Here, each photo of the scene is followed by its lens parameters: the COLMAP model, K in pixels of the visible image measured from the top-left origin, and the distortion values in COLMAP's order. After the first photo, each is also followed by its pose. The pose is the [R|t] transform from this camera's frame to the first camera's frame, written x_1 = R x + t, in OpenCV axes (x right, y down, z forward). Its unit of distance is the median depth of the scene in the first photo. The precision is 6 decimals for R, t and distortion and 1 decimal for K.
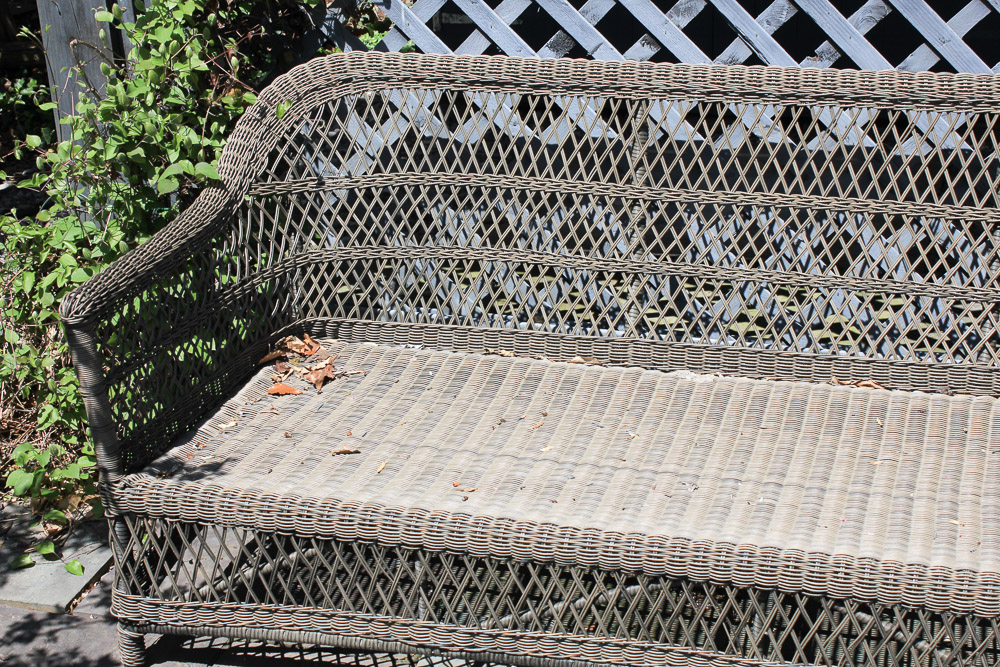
lens RADIAL K [[1674.5, 0, 500.0], [0, 1674.5, 333.5], [0, 0, 1]] dist [-0.010636, 0.010640]
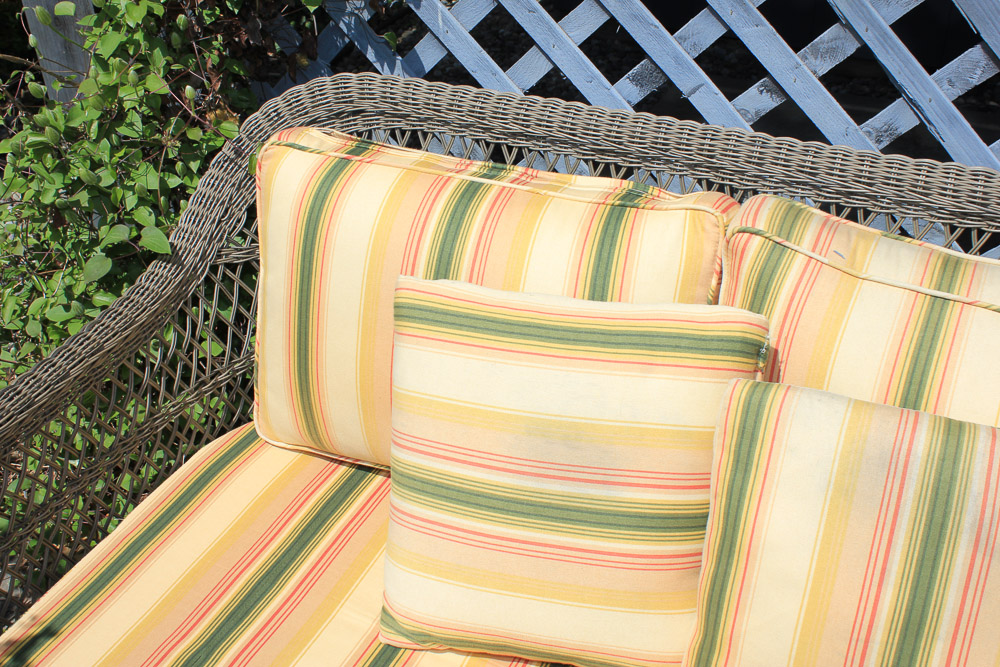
lens RADIAL K [[1158.4, 0, 500.0], [0, 1158.4, 333.5], [0, 0, 1]] dist [-0.047902, 0.016045]
pose [[0.987017, 0.089620, -0.133285, 0.055823], [-0.058588, 0.973568, 0.220757, -0.190887], [0.149546, -0.210082, 0.966179, 0.541513]]
